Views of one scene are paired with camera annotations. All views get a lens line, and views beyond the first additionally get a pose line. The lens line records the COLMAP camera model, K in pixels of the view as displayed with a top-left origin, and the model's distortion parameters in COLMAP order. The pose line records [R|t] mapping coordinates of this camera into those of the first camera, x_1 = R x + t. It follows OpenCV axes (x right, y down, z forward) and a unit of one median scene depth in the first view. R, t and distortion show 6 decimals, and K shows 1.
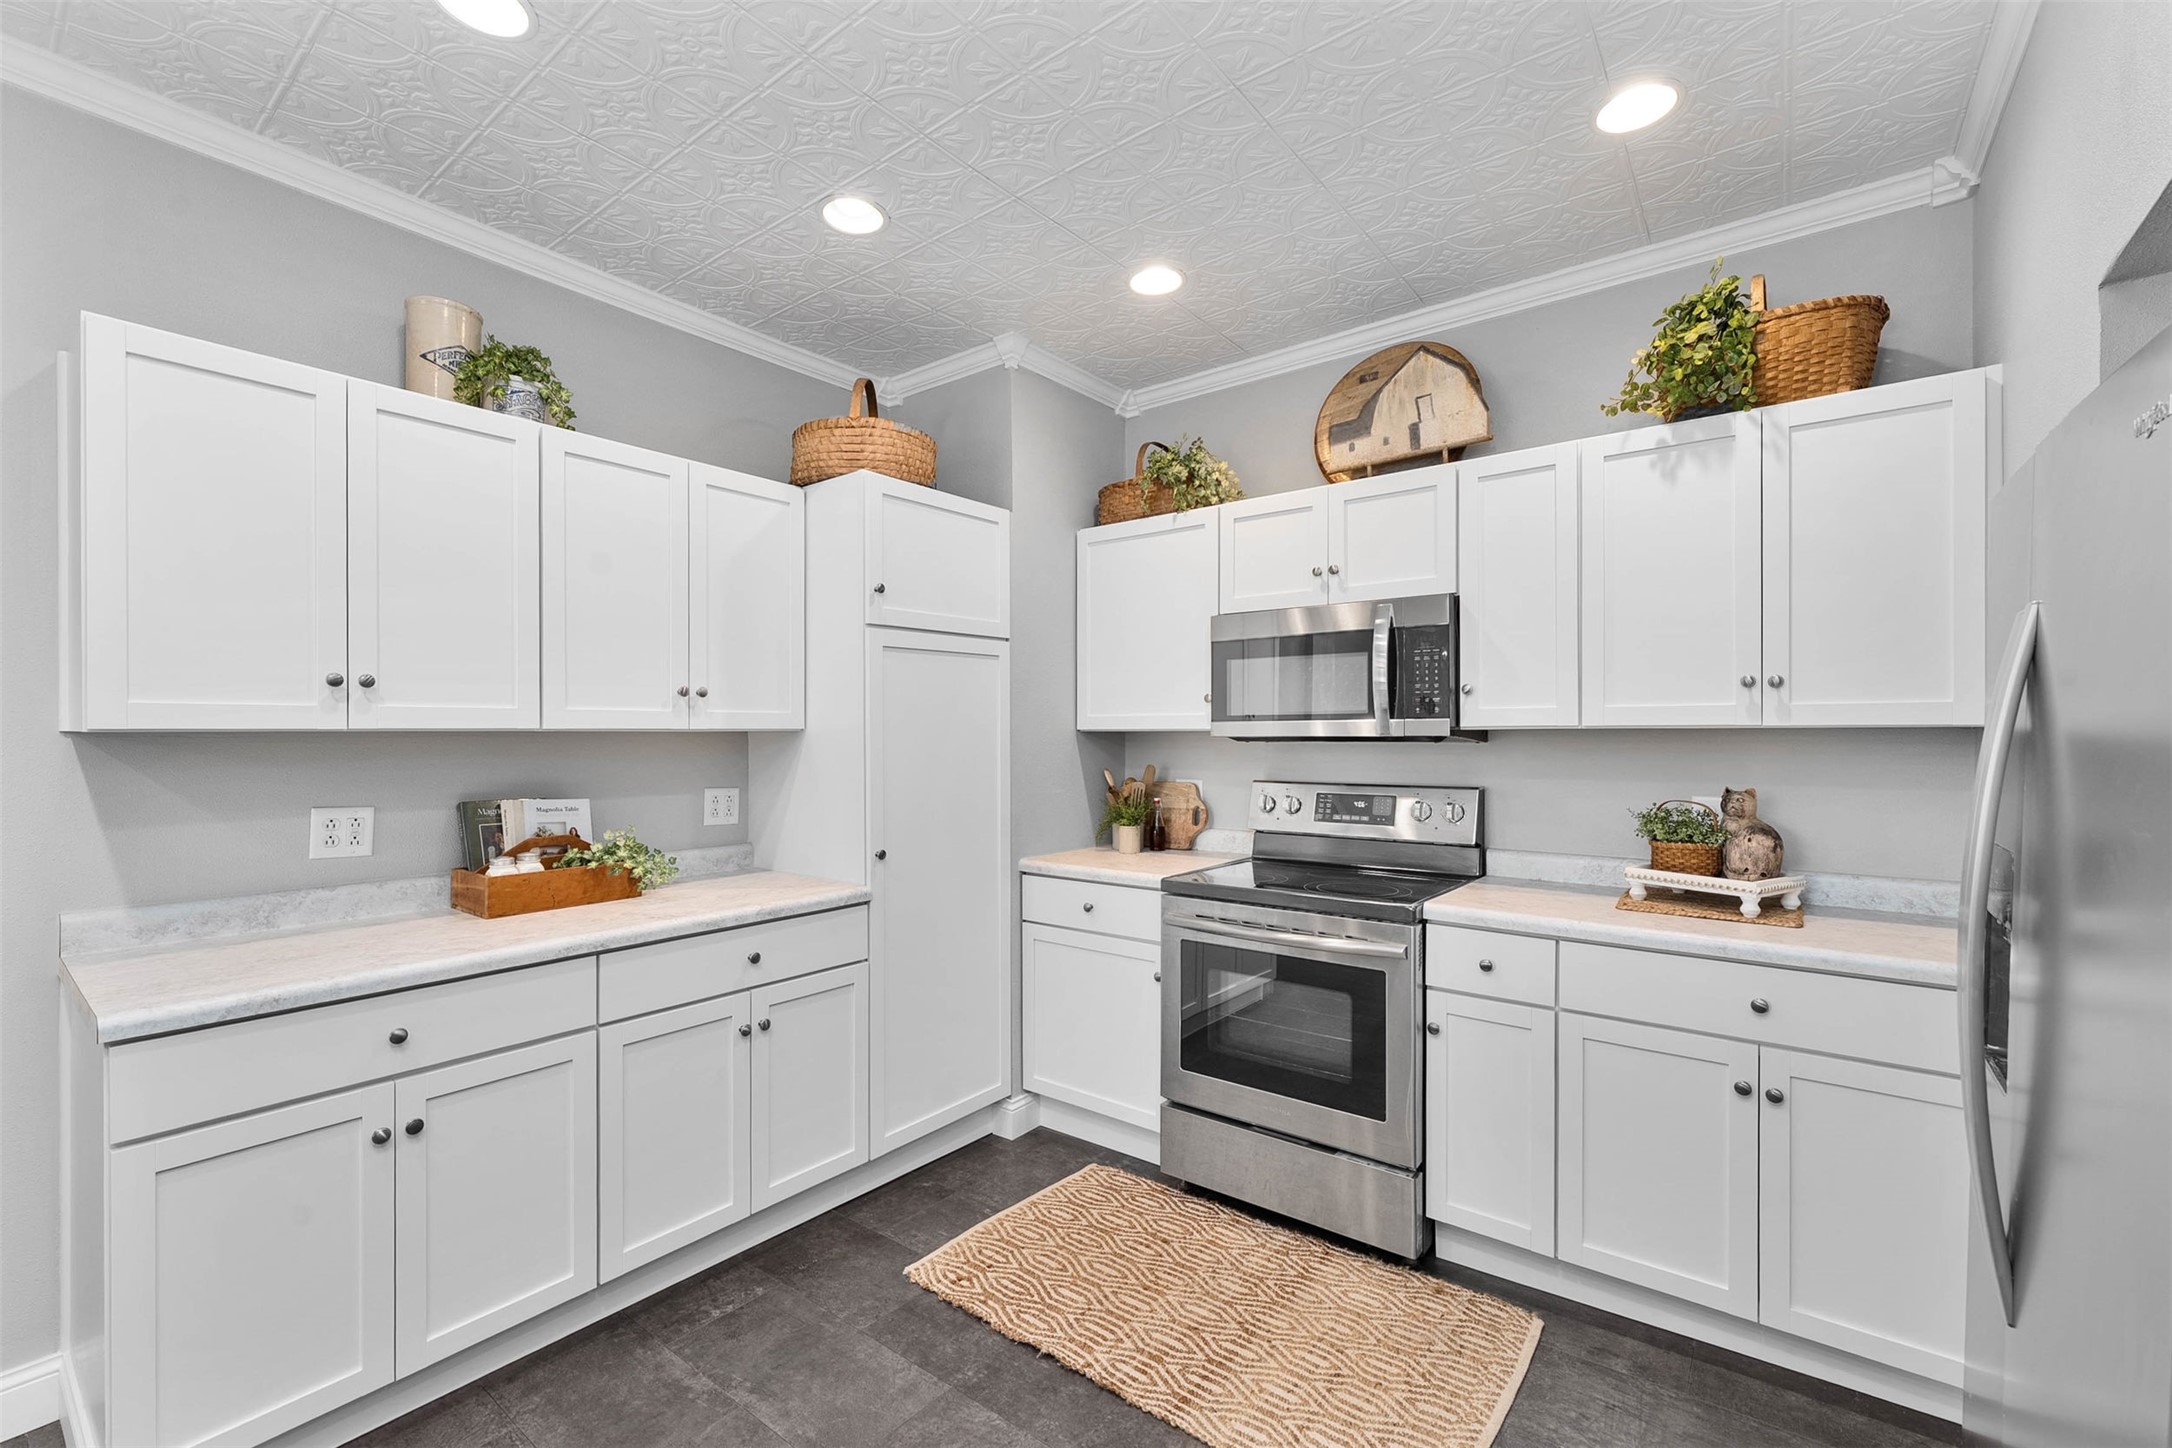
lens RADIAL K [[903.1, 0, 1093.7], [0, 903.1, 734.5], [0, 0, 1]] dist [-0.002795, 0.000395]
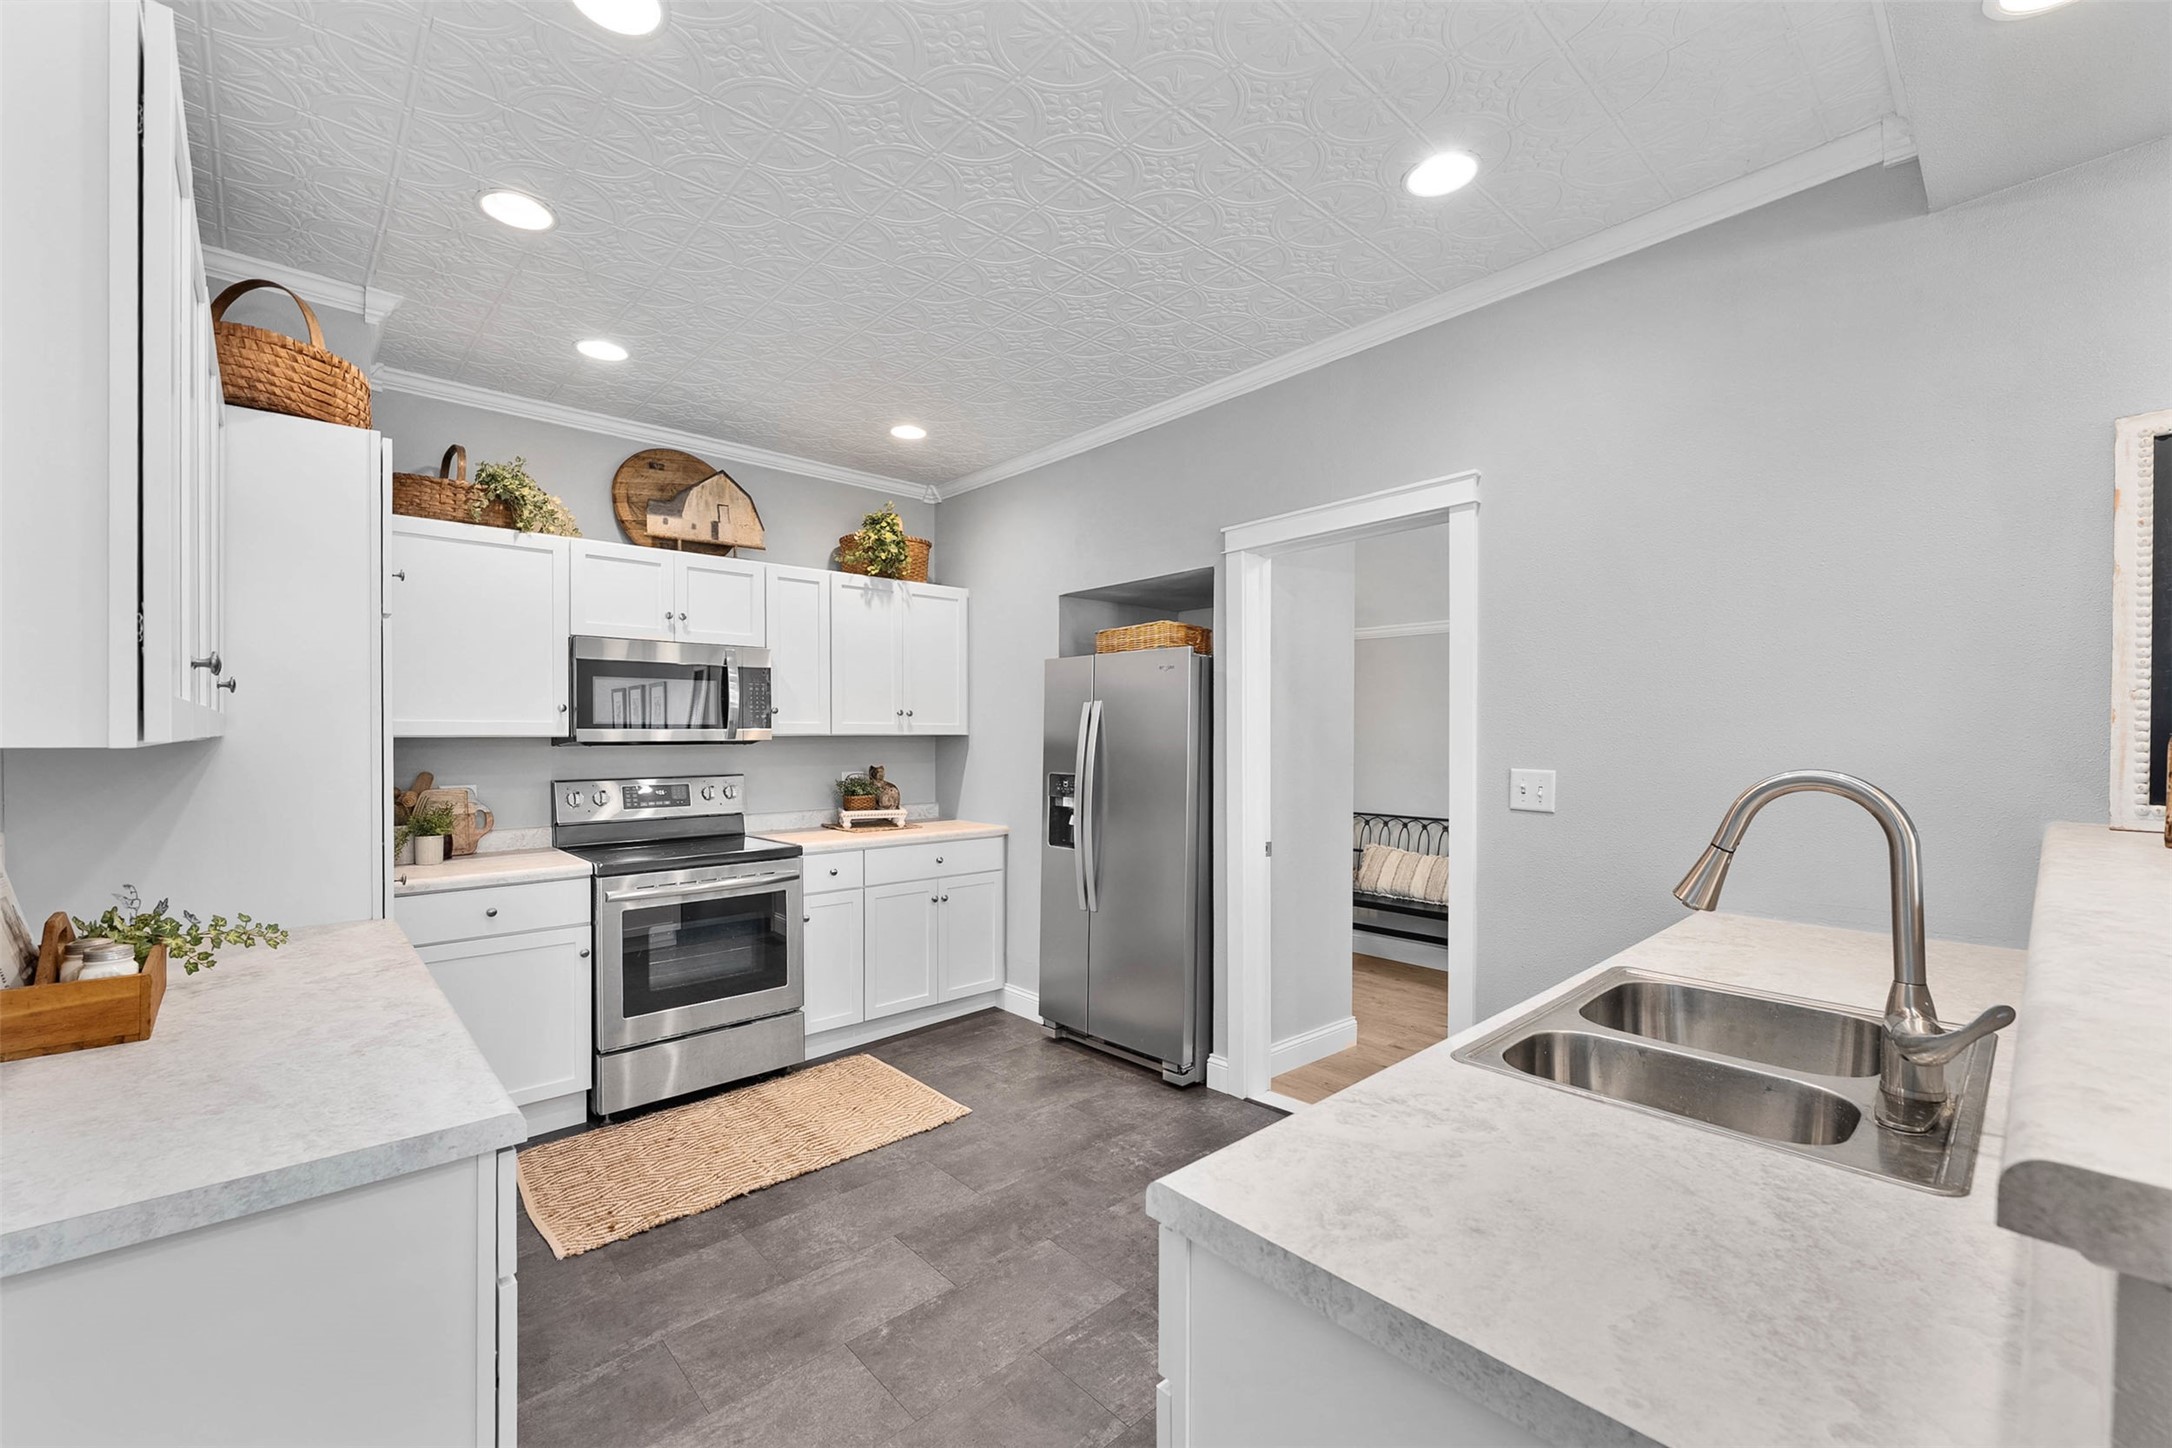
lens RADIAL K [[882.1, 0, 1080.7], [0, 882.1, 737.1], [0, 0, 1]] dist [-0.000090, -0.001080]
pose [[0.167981, -0.004550, 0.985780, -1.071302], [0.001057, 0.999990, 0.004436, -0.010580], [-0.985790, 0.000297, 0.167984, 0.228073]]
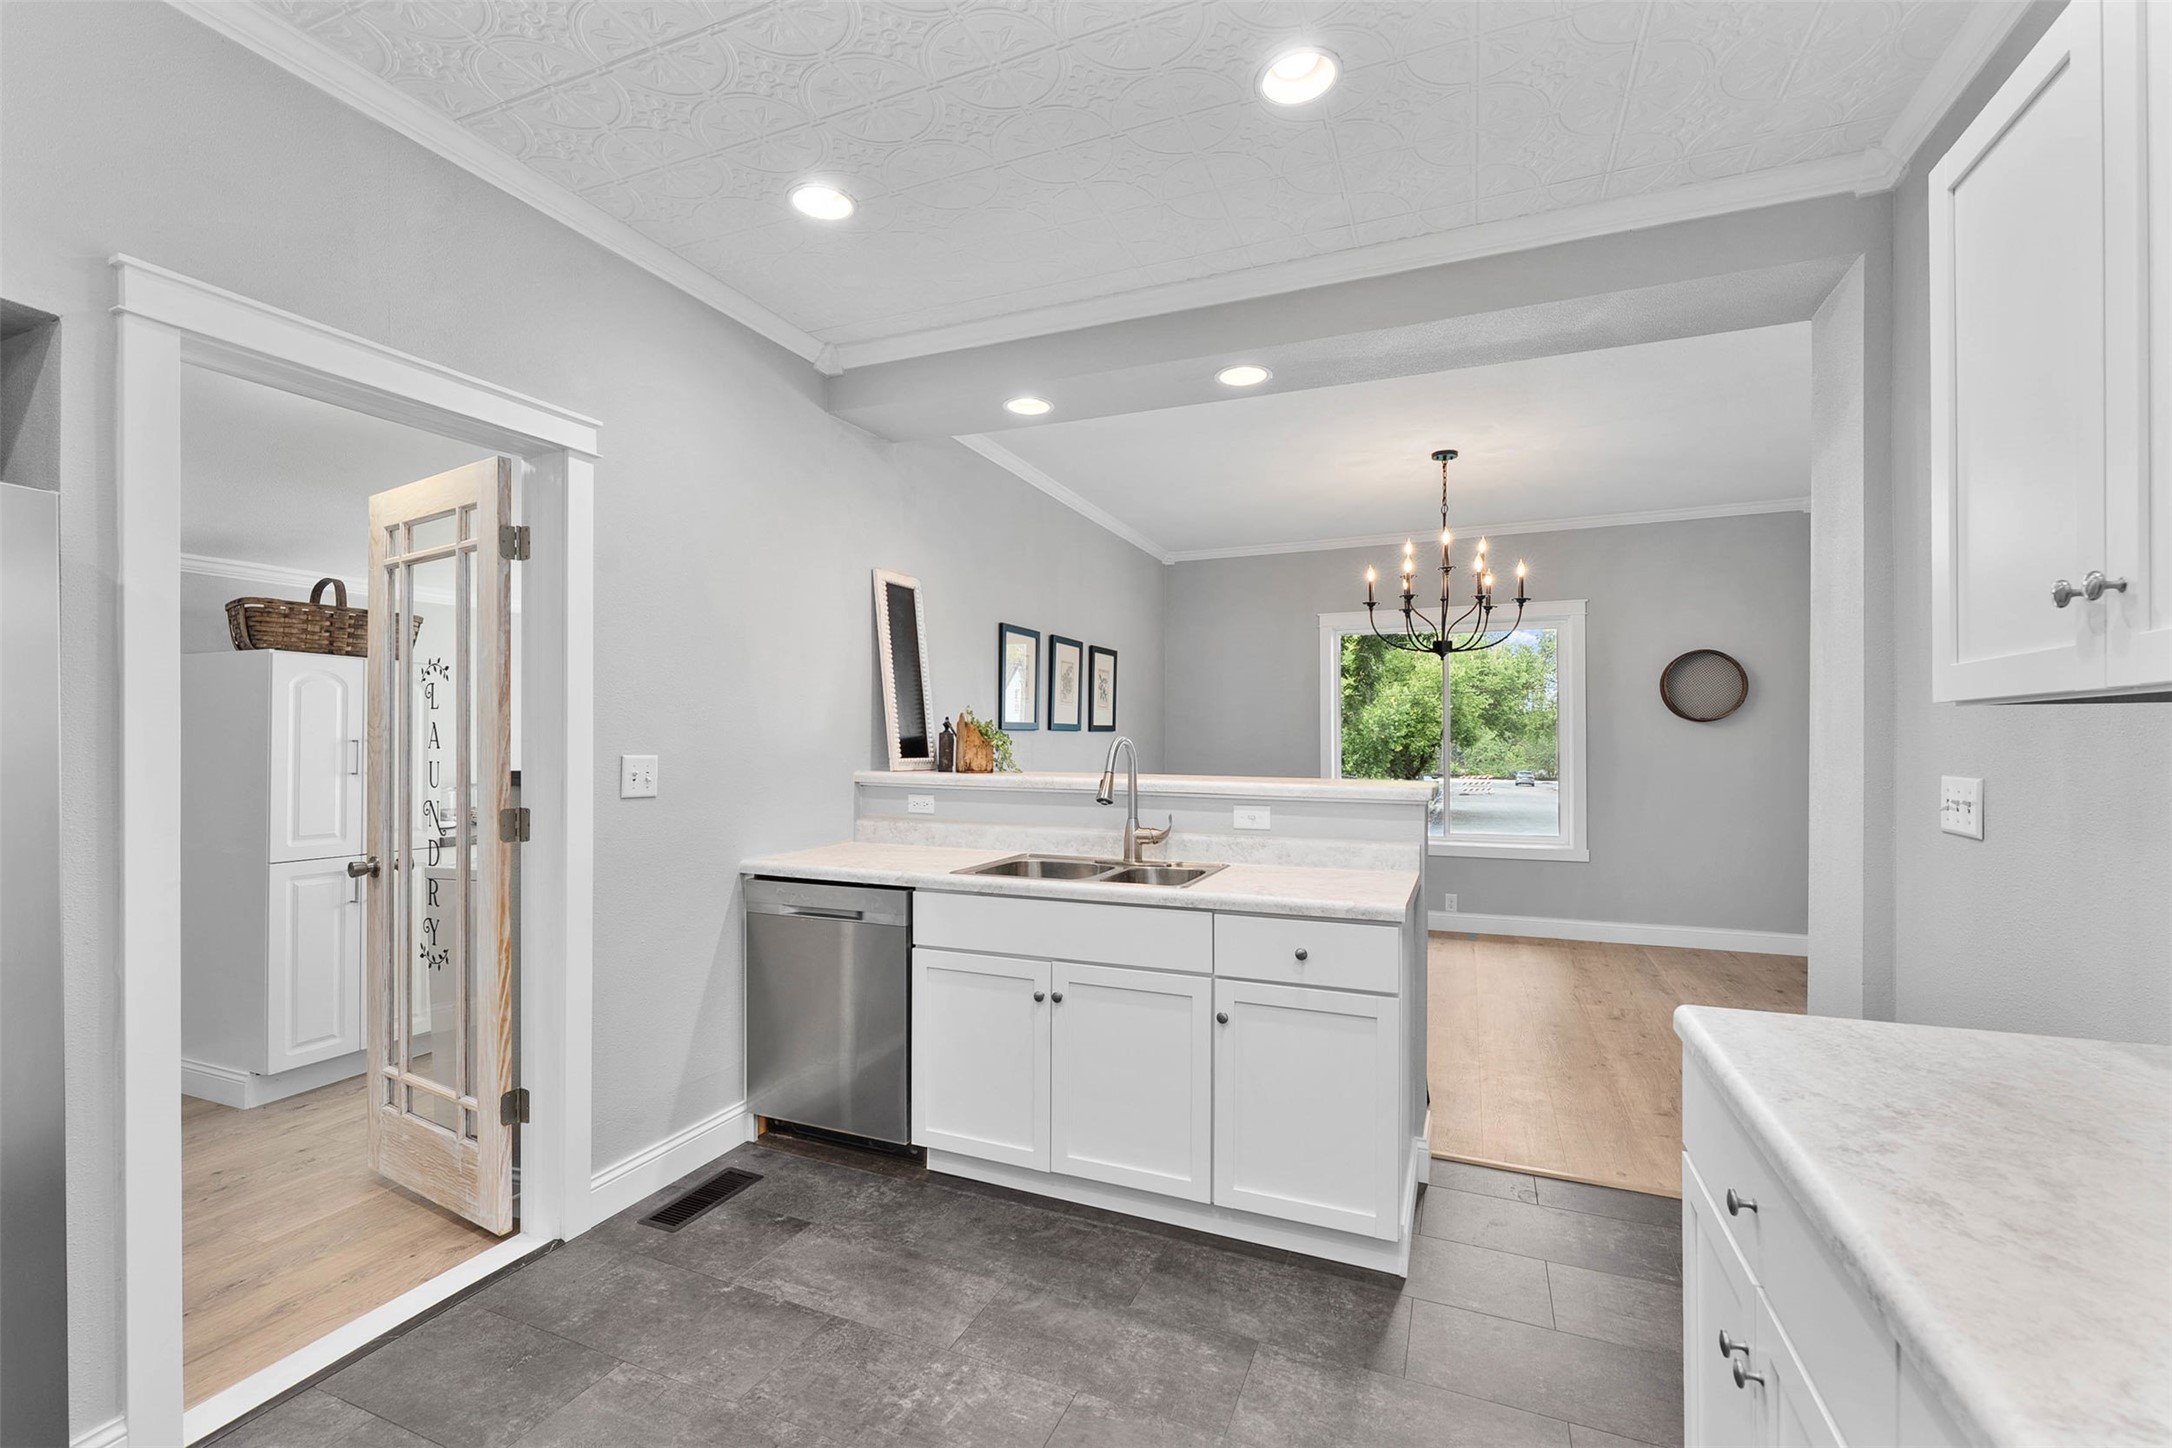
lens RADIAL K [[903.1, 0, 1094.6], [0, 903.1, 737.3], [0, 0, 1]] dist [-0.002795, 0.000395]
pose [[-0.965782, -0.001507, -0.259352, -0.179022], [-0.000979, 0.999997, -0.002166, 0.014439], [0.259355, -0.001838, -0.965780, 1.034012]]
